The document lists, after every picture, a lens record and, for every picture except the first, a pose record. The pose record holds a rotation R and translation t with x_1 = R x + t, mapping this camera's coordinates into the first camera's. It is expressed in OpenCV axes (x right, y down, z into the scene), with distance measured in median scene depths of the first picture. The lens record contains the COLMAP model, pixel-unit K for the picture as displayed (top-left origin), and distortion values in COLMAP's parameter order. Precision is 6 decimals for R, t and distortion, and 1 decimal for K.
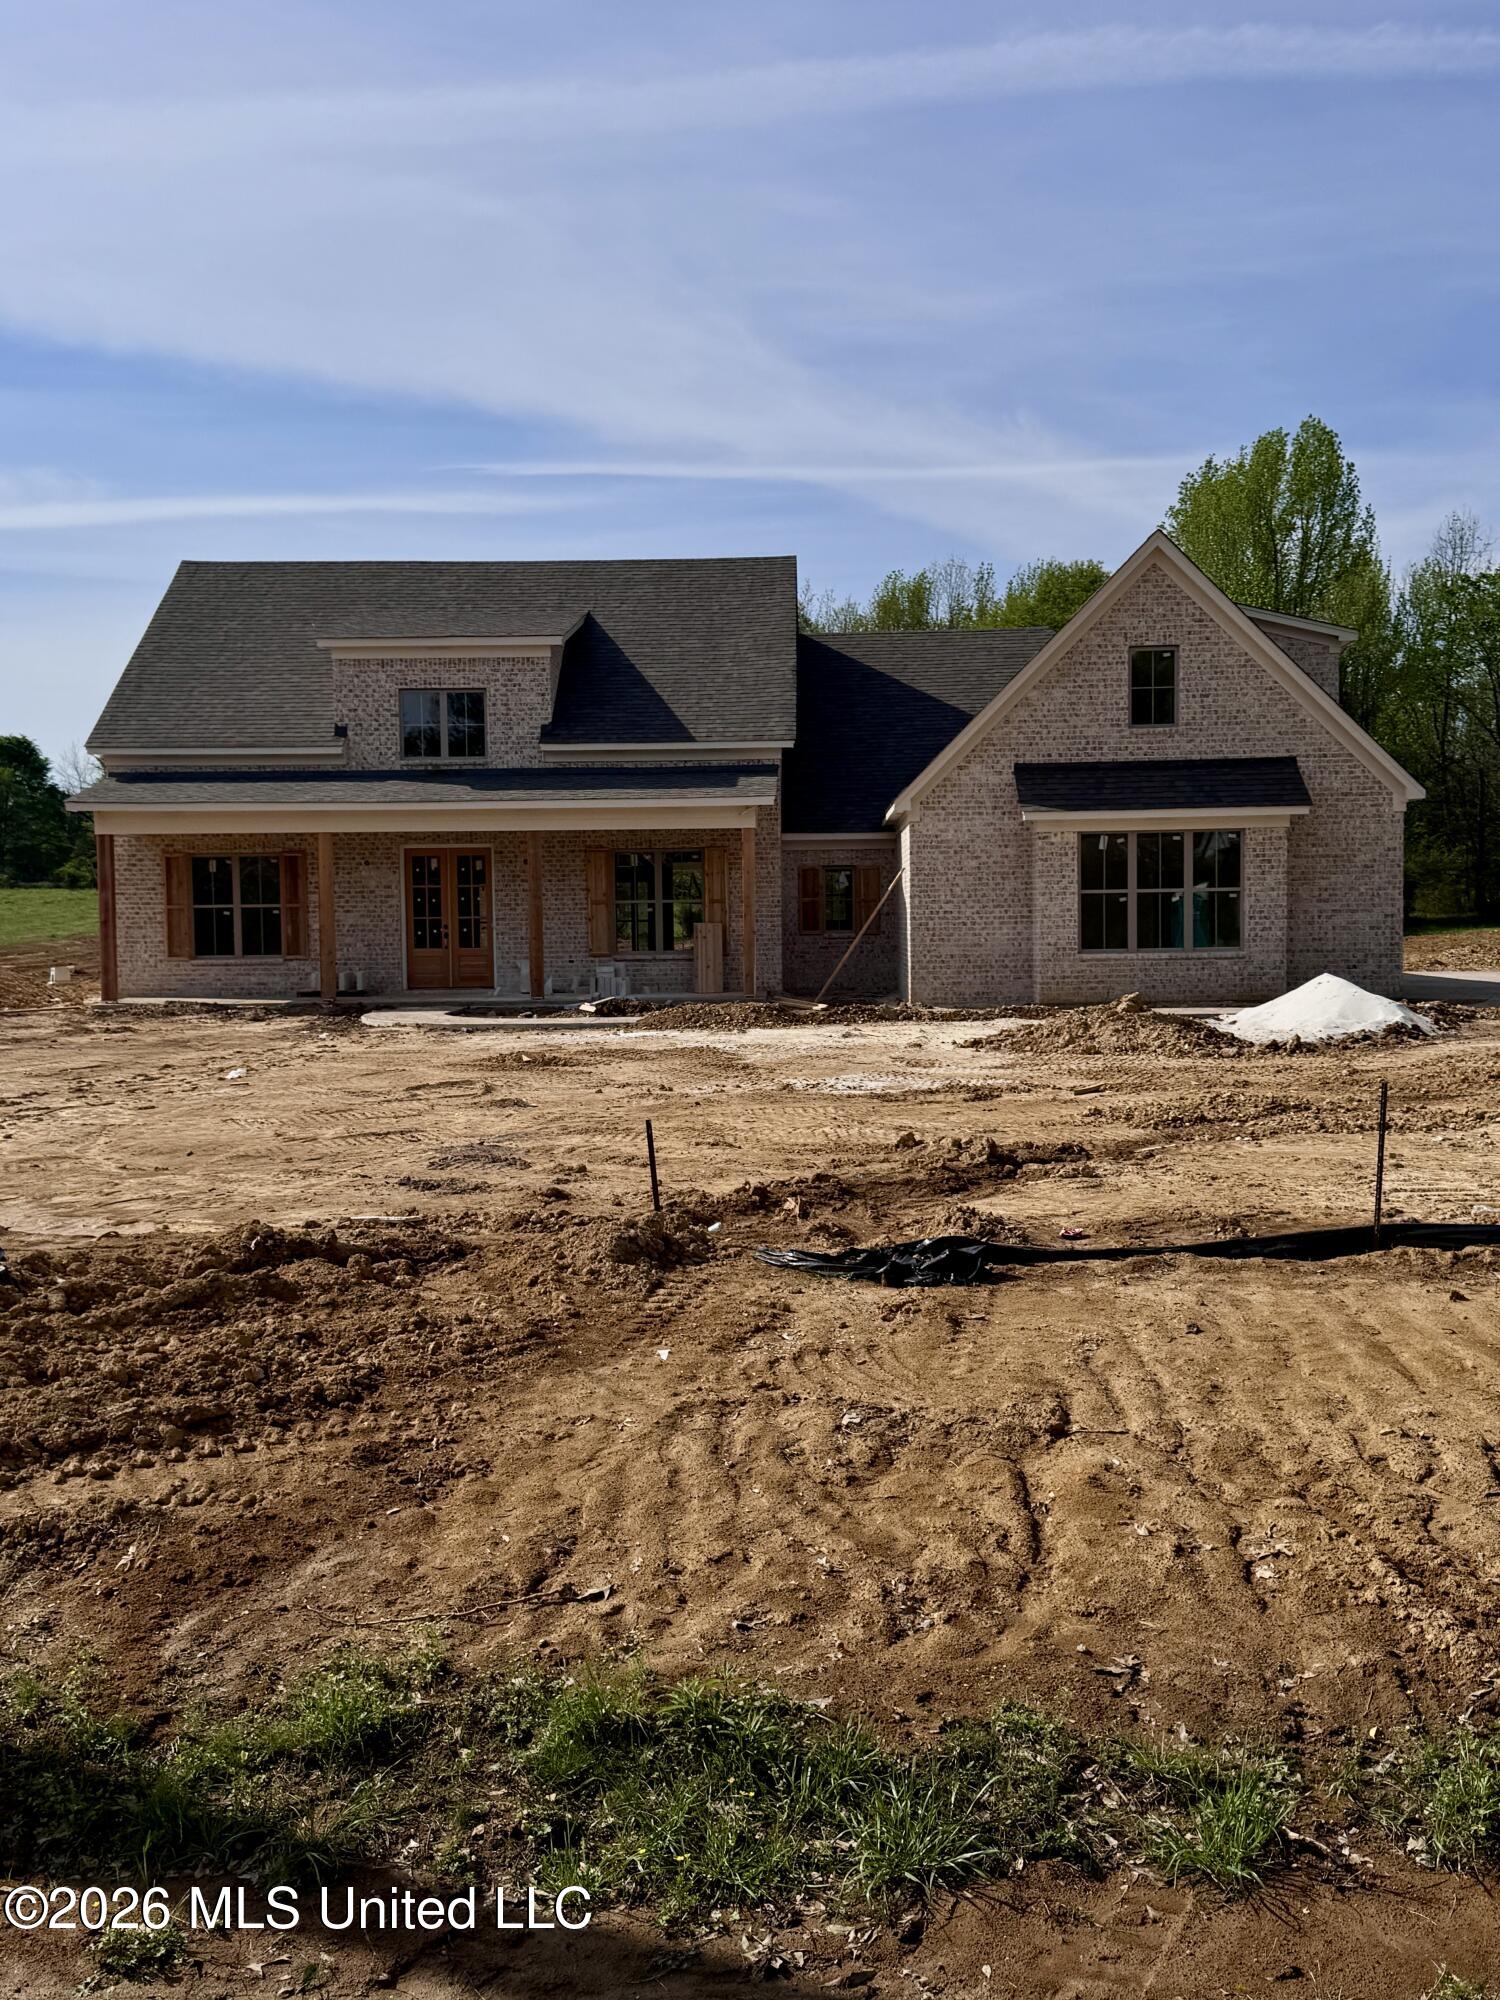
lens RADIAL K [[1728.6, 0, 752.6], [0, 1728.6, 1002.5], [0, 0, 1]] dist [0.009752, 0.001246]
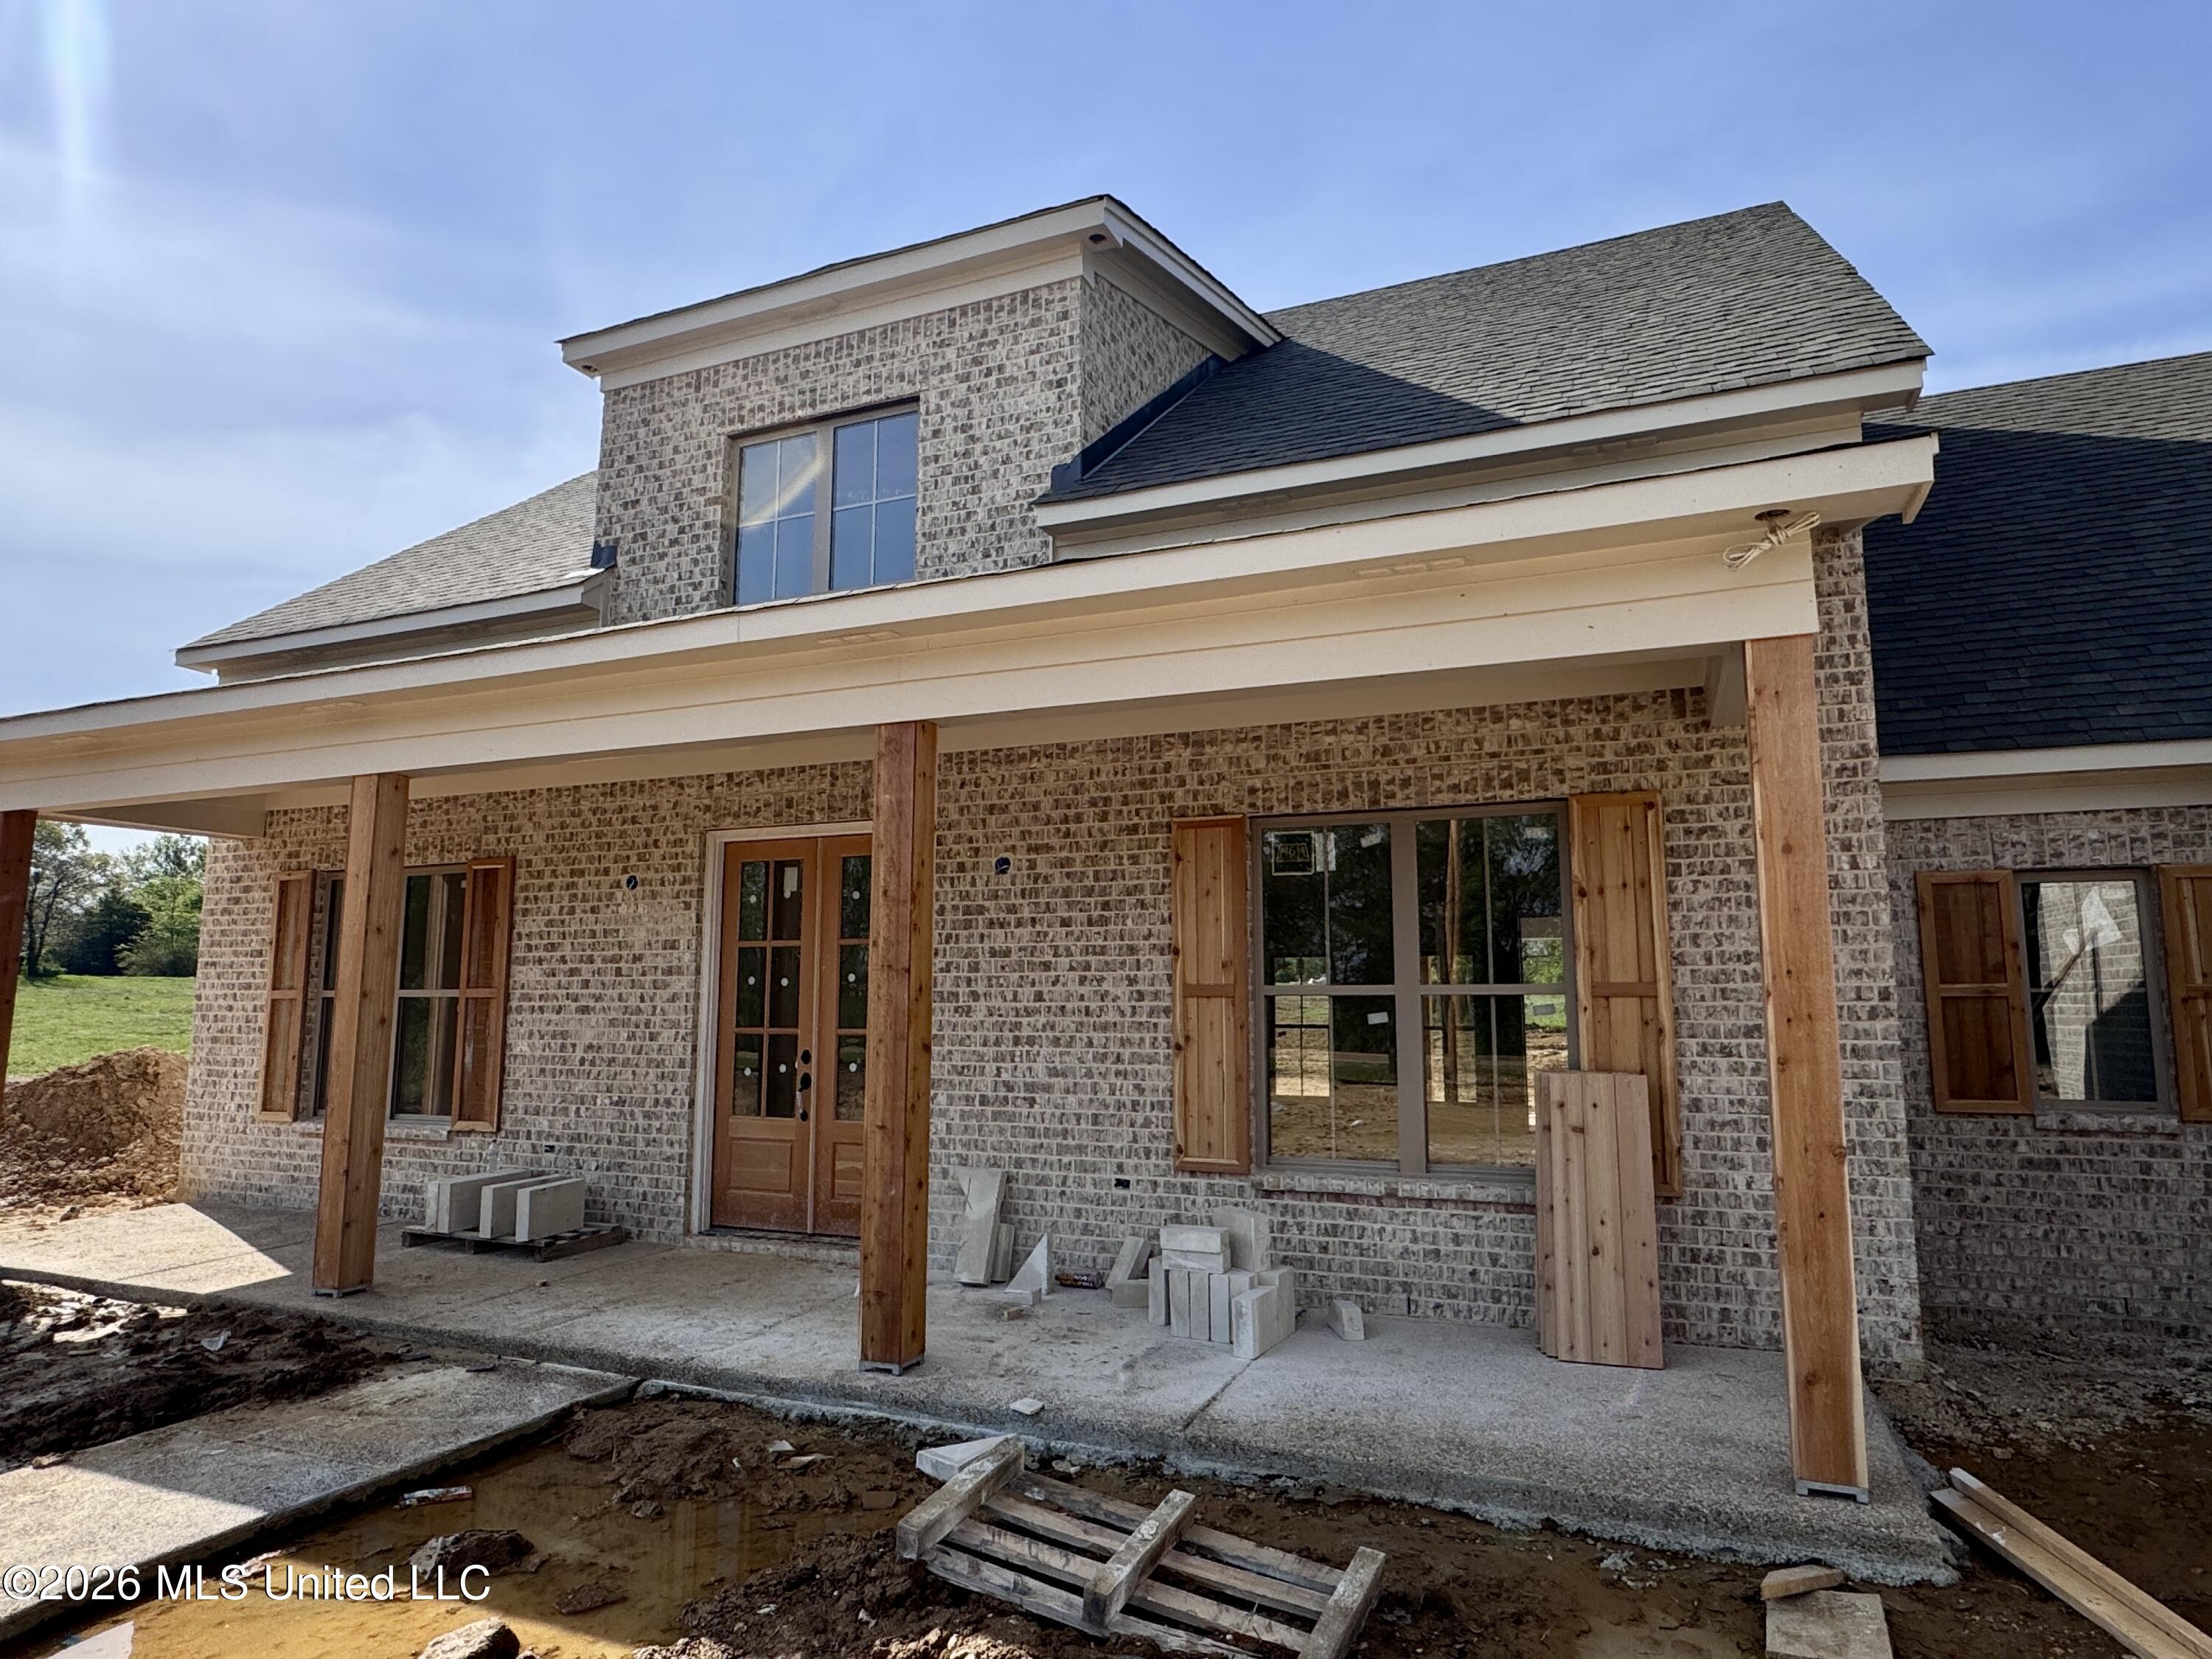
lens RADIAL K [[1336.1, 0, 1109.8], [0, 1336.1, 834.2], [0, 0, 1]] dist [0.000579, -0.000196]
pose [[0.930290, -0.035021, -0.365150, -0.018143], [-0.028689, 0.985437, -0.167602, -0.045350], [0.365702, 0.166394, 0.915737, 0.774777]]
